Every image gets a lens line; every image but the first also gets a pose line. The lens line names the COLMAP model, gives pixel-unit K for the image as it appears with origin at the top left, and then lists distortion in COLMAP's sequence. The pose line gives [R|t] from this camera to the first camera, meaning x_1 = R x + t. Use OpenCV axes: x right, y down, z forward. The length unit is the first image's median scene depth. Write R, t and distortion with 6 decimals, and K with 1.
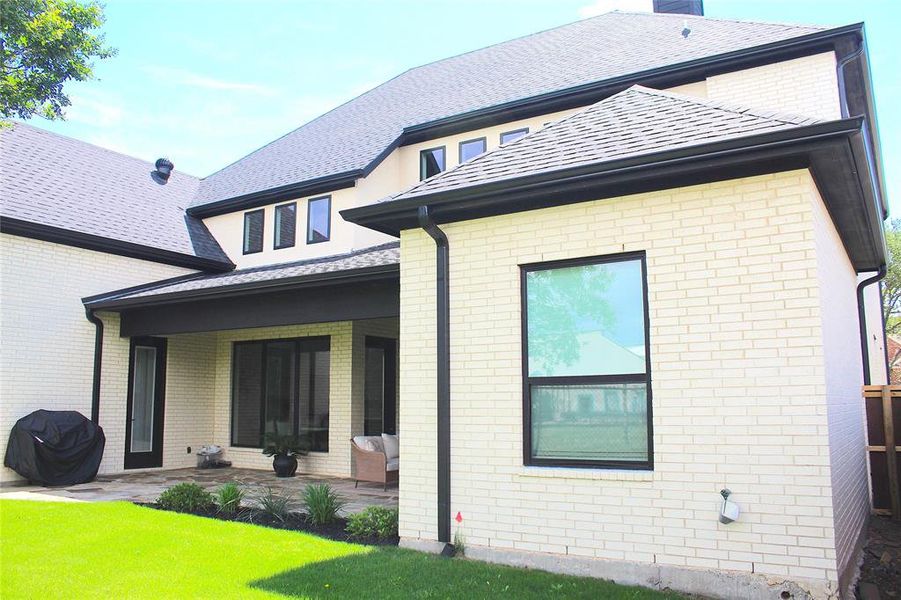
lens RADIAL K [[745.0, 0, 446.1], [0, 745.0, 285.9], [0, 0, 1]] dist [-0.173651, 0.150540]
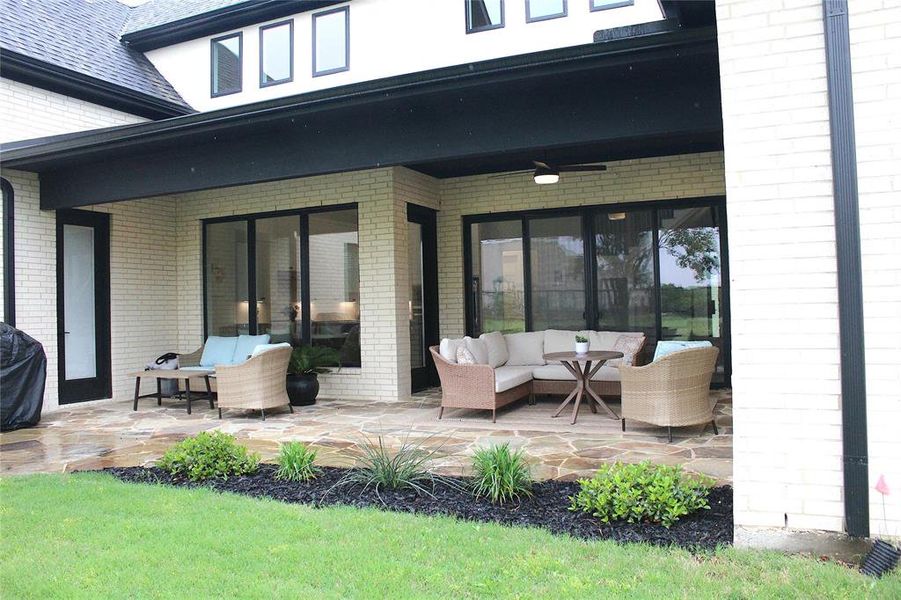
lens RADIAL K [[745.0, 0, 446.1], [0, 745.0, 285.9], [0, 0, 1]] dist [-0.173651, 0.150540]
pose [[0.989776, -0.019033, 0.141358, -0.187911], [0.001675, 0.992540, 0.121908, 0.064685], [-0.142624, -0.120424, 0.982424, 0.312910]]
